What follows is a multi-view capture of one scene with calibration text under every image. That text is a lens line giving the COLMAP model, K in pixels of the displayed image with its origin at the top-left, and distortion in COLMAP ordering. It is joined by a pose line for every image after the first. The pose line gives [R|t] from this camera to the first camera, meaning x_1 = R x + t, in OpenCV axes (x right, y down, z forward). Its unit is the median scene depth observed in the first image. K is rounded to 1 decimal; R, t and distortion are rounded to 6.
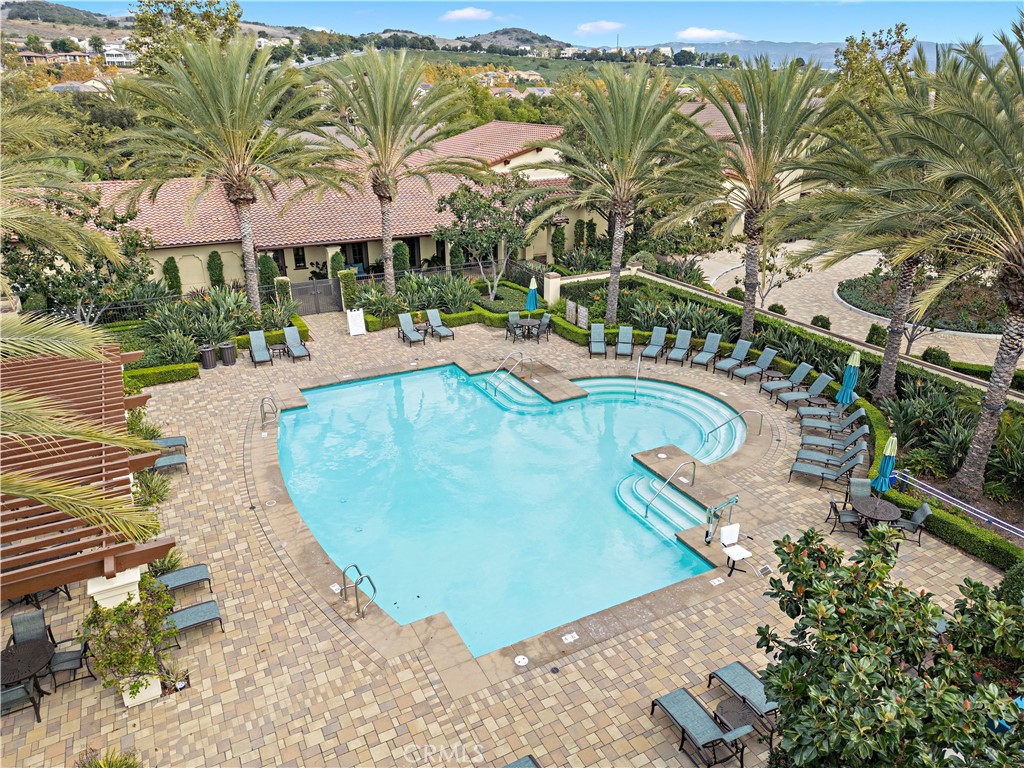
lens RADIAL K [[713.5, 0, 512.0], [0, 713.5, 384.0], [0, 0, 1]] dist [0.069077, -0.061424]
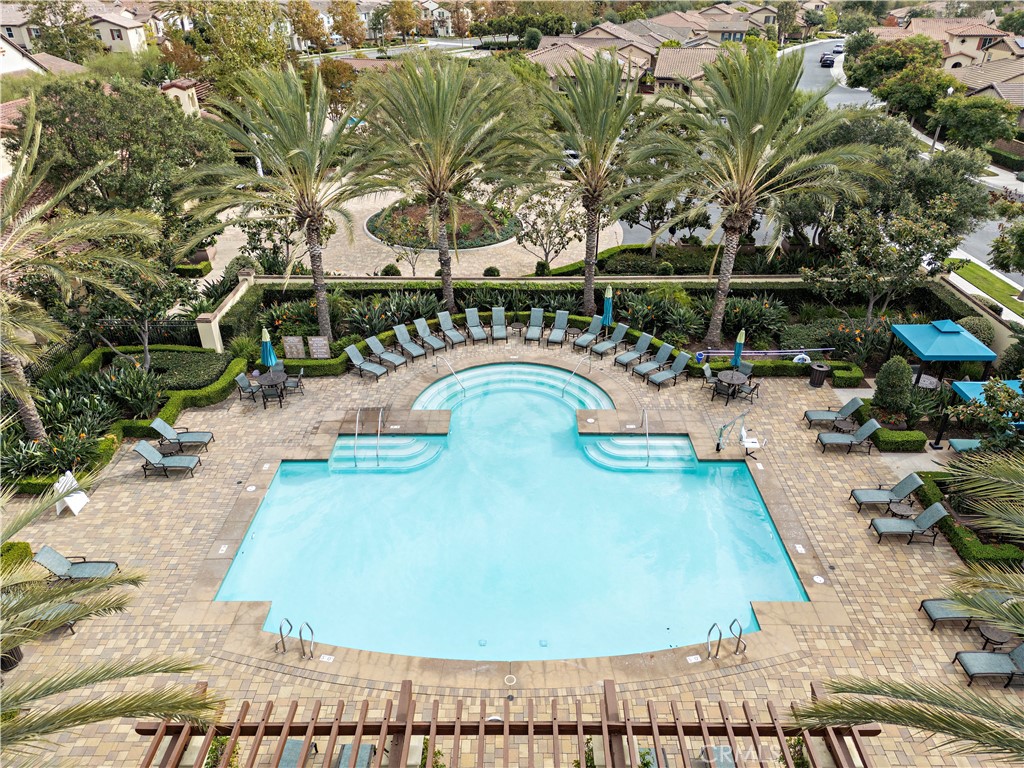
lens RADIAL K [[713.5, 0, 512.0], [0, 713.5, 384.0], [0, 0, 1]] dist [0.069077, -0.061424]
pose [[0.467211, -0.433664, 0.770486, -0.569493], [0.335497, 0.893228, 0.299309, -0.271696], [-0.818019, 0.118656, 0.562819, 0.327890]]
